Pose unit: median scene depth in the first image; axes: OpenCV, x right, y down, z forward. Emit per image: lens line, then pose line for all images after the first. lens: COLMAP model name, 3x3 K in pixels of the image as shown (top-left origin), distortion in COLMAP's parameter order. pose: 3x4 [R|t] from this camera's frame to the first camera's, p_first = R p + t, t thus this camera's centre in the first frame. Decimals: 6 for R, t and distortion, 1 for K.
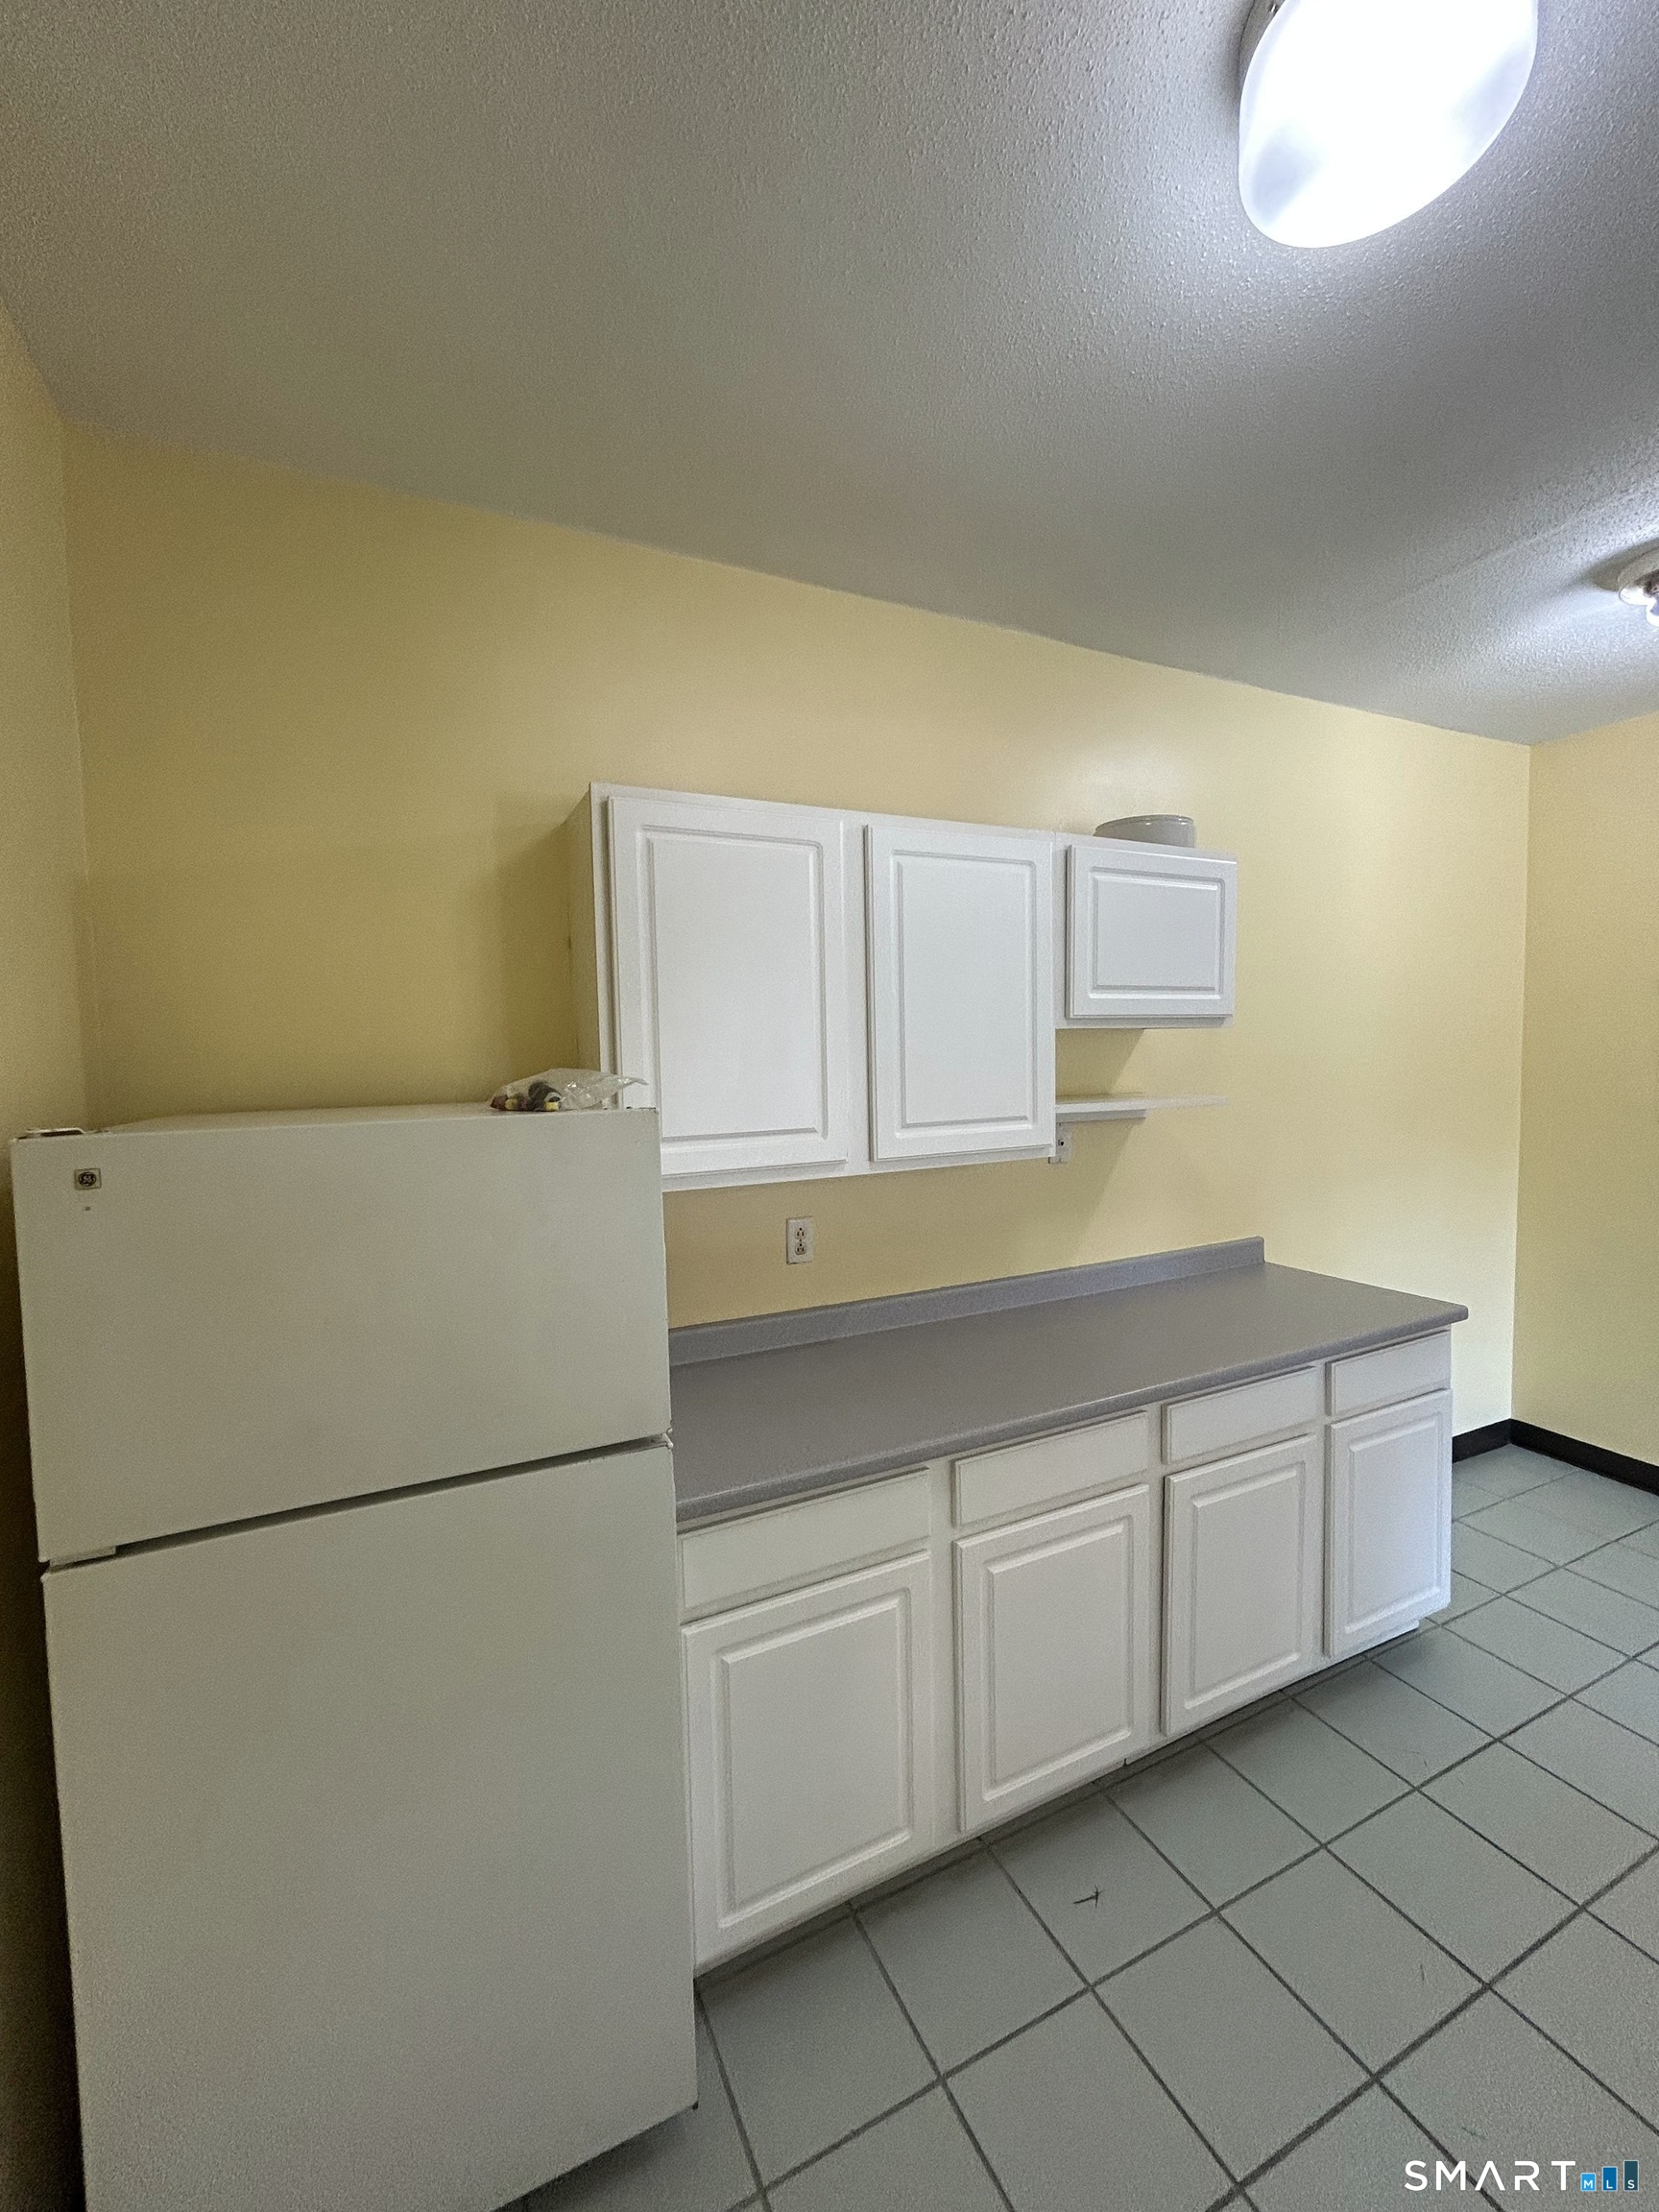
lens RADIAL K [[896.6, 0, 823.3], [0, 896.6, 1116.4], [0, 0, 1]] dist [0.001281, 0.000485]
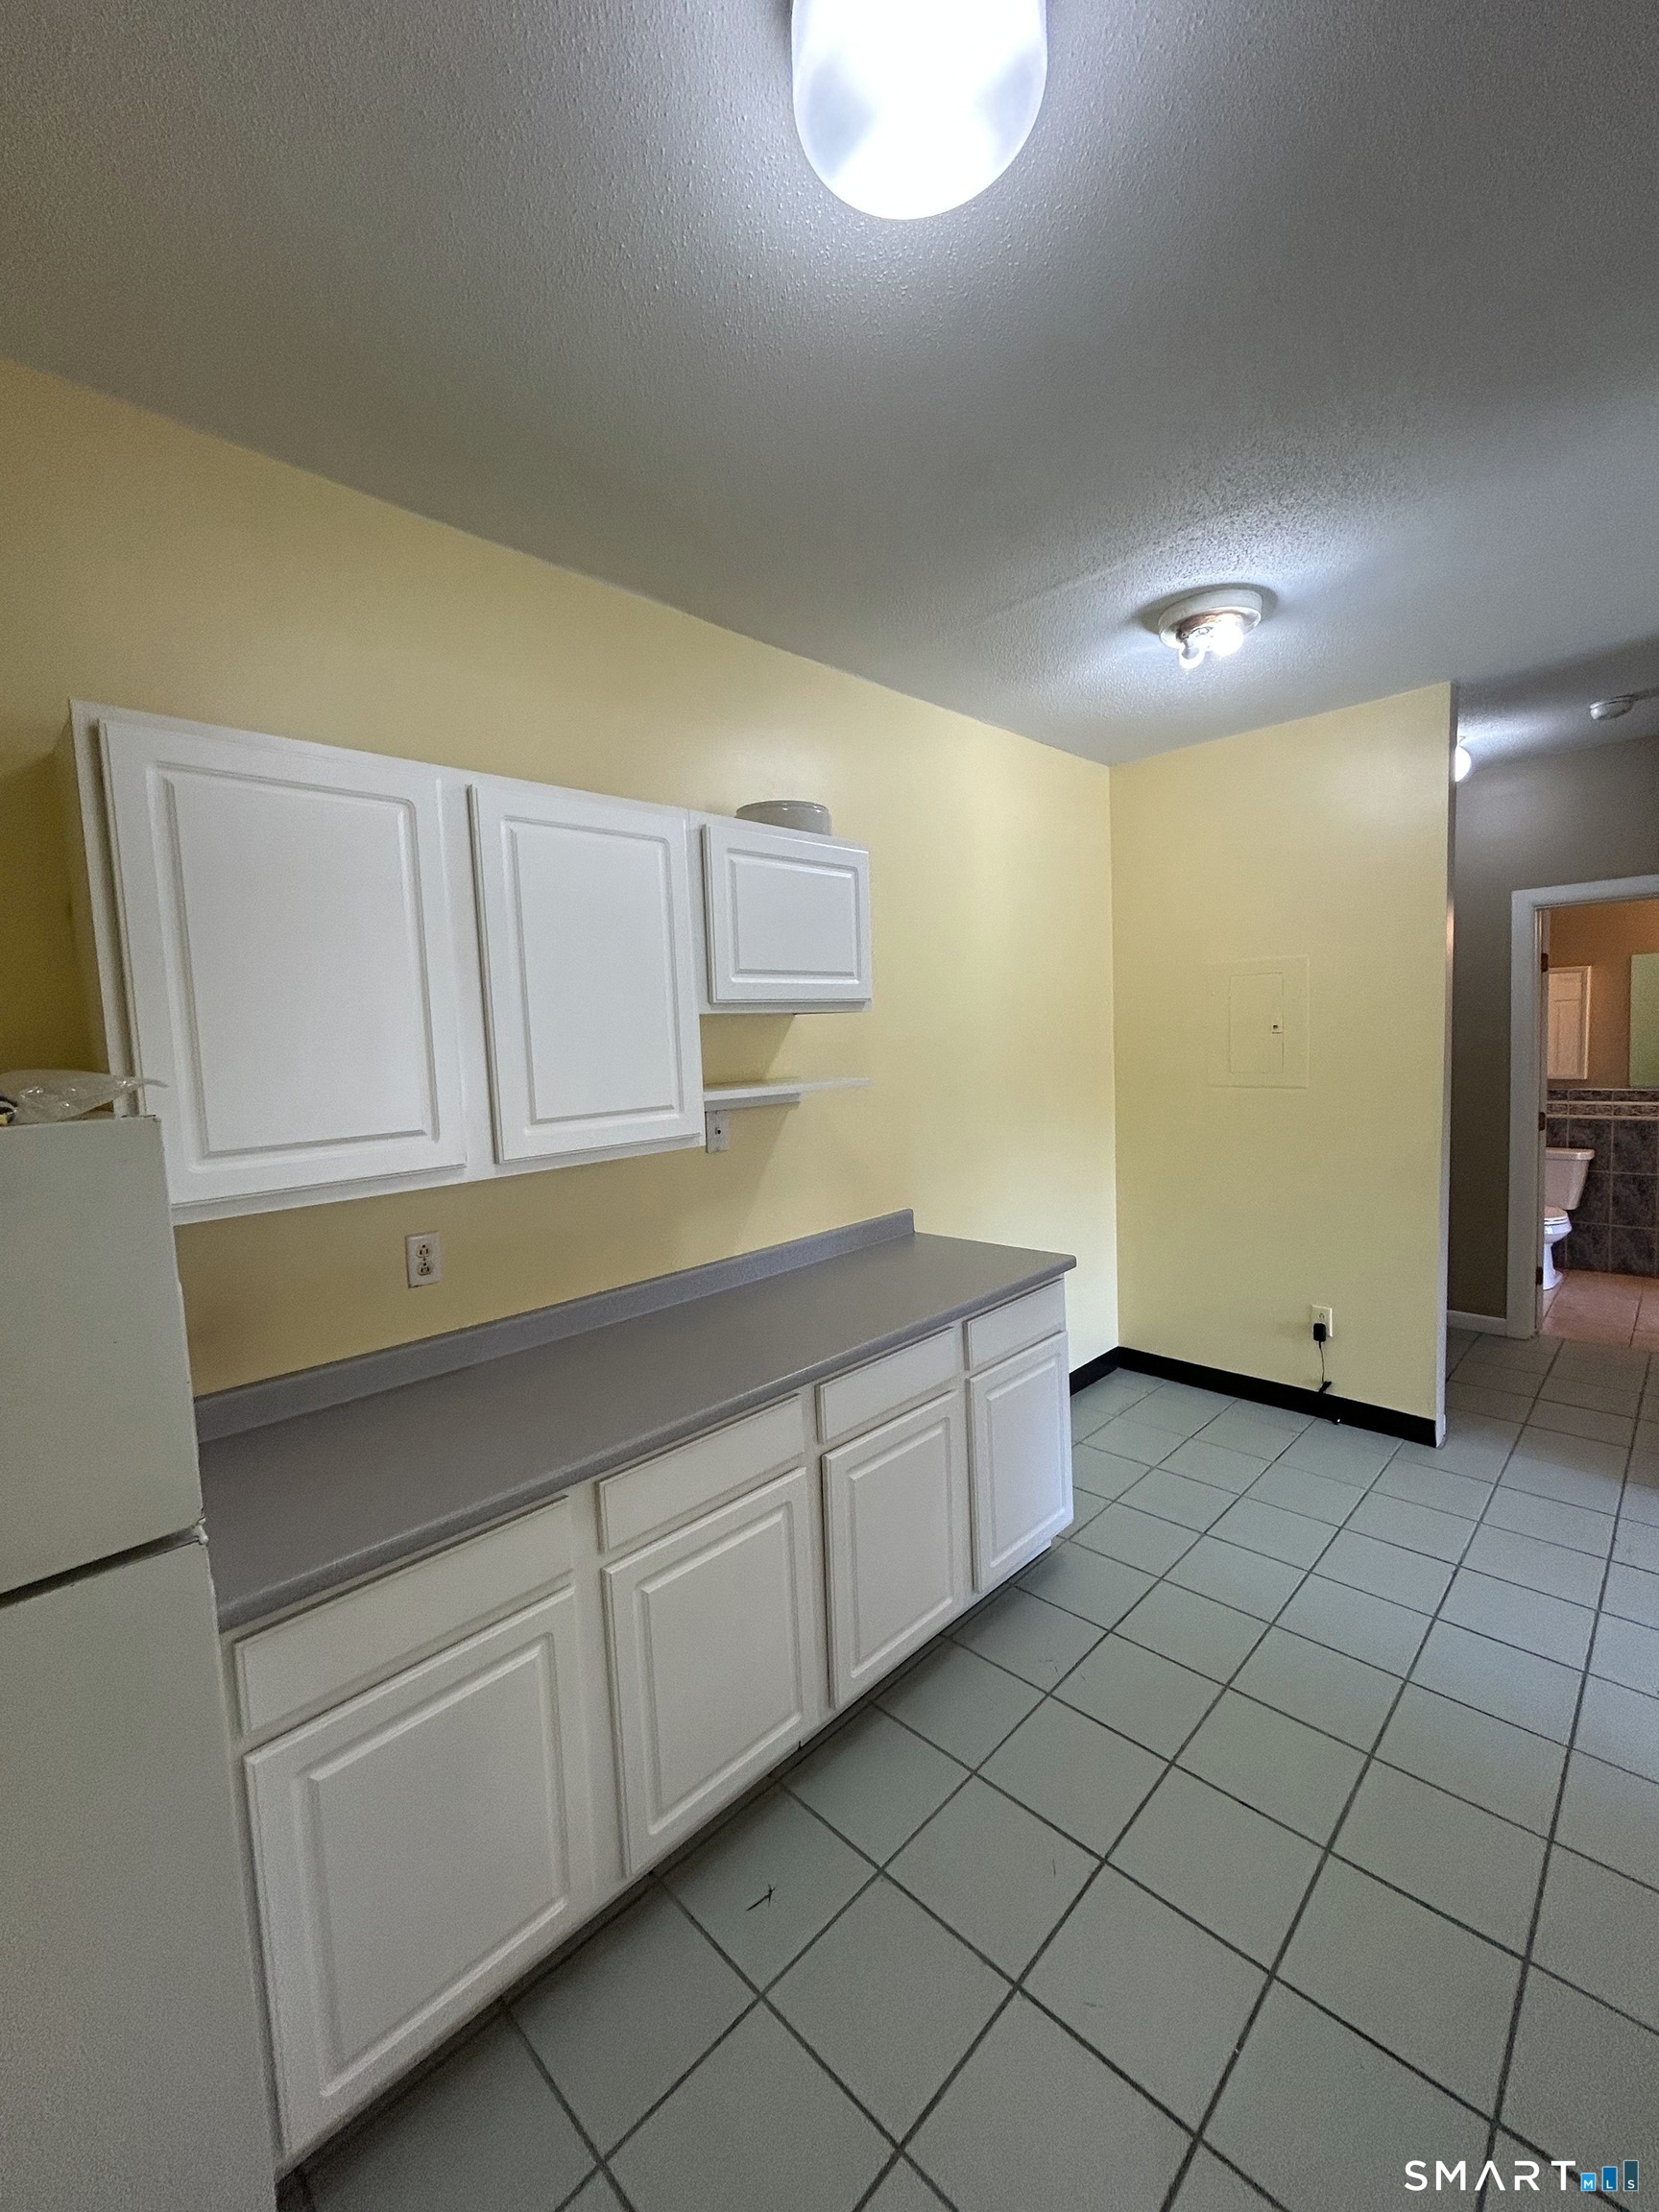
lens RADIAL K [[896.6, 0, 826.9], [0, 896.6, 1117.8], [0, 0, 1]] dist [0.001281, 0.000485]
pose [[0.942525, -0.049962, 0.330378, 0.065744], [0.046358, 0.998748, 0.018787, 0.002511], [-0.330903, -0.002391, 0.943662, 0.043068]]
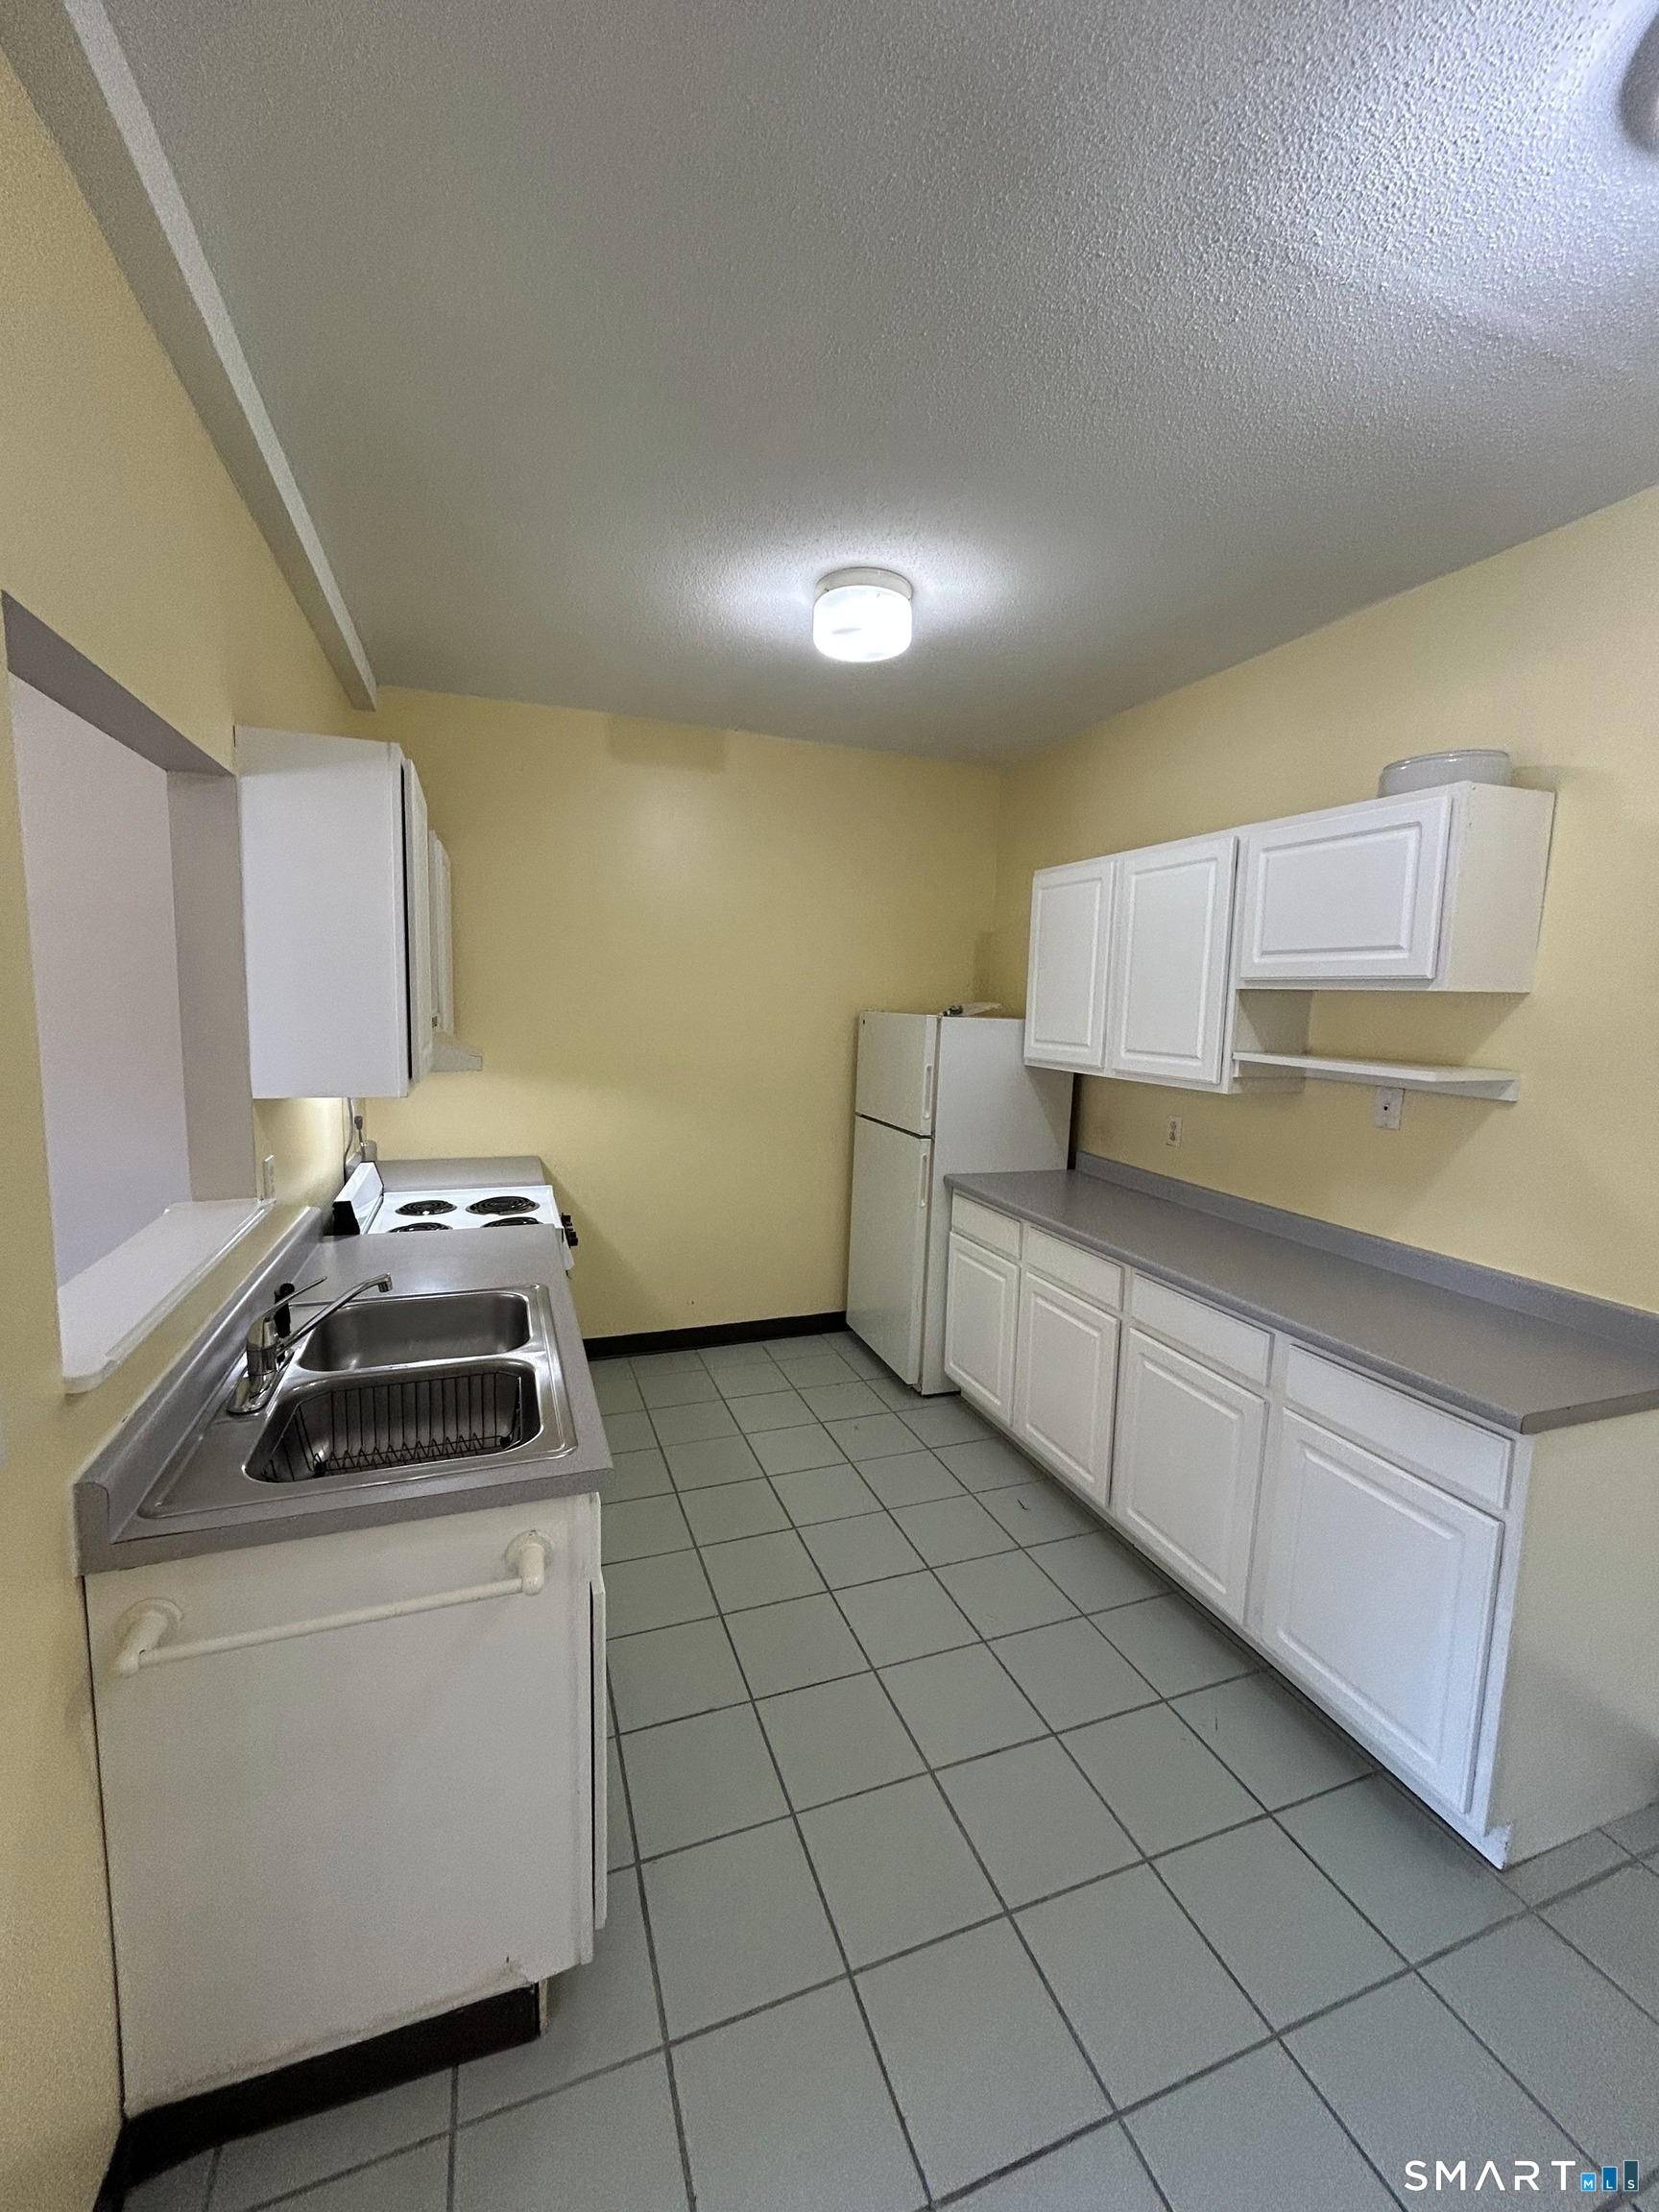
lens RADIAL K [[896.6, 0, 838.6], [0, 896.6, 1103.7], [0, 0, 1]] dist [0.001281, 0.000485]
pose [[-0.098410, 0.133690, -0.986125, 1.570089], [-0.095858, 0.985054, 0.143111, -0.069120], [0.990518, 0.108611, -0.084124, 0.596338]]
